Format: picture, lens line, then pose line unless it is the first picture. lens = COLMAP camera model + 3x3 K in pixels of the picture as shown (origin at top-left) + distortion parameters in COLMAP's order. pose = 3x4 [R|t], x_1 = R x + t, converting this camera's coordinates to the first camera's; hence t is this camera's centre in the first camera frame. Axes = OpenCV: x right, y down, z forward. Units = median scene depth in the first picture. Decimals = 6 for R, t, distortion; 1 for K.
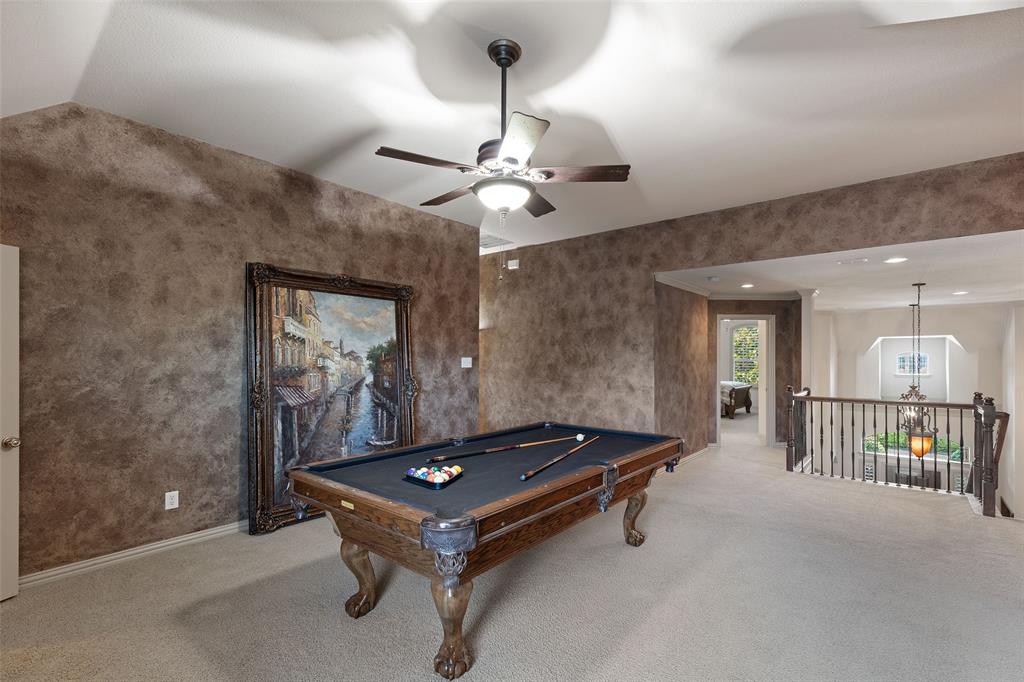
lens RADIAL K [[462.6, 0, 514.5], [0, 462.6, 346.9], [0, 0, 1]] dist [0.002529, 0.000243]
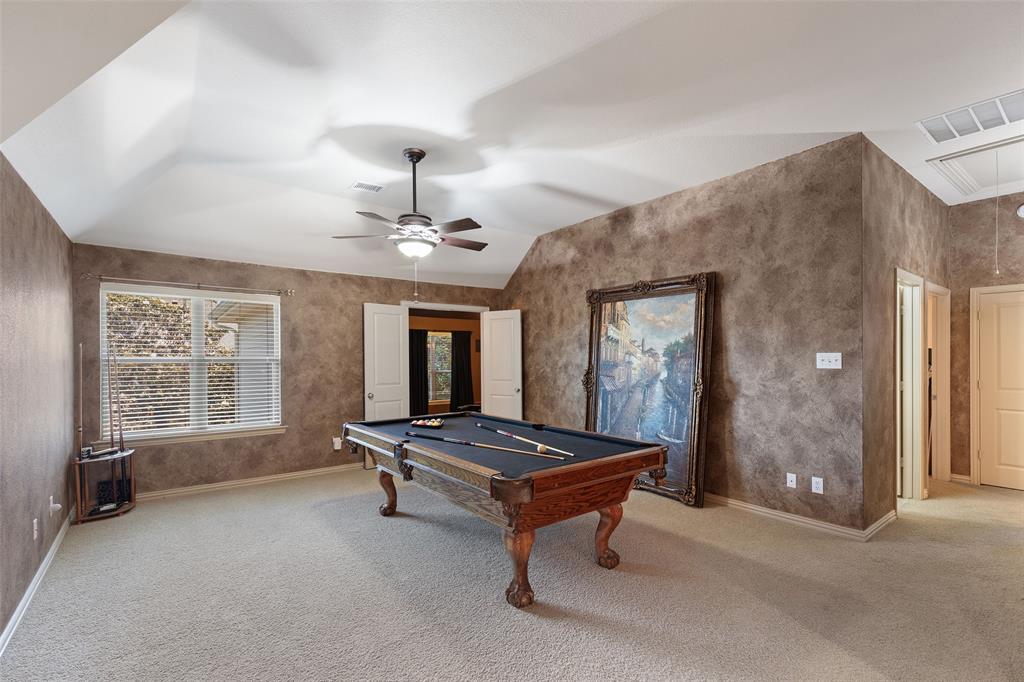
lens RADIAL K [[462.6, 0, 514.5], [0, 462.6, 346.9], [0, 0, 1]] dist [0.002529, 0.000243]
pose [[-0.221626, -0.018873, -0.974949, 0.789182], [0.027556, 0.999292, -0.025608, 0.024805], [0.974742, -0.032541, -0.220949, 0.926258]]
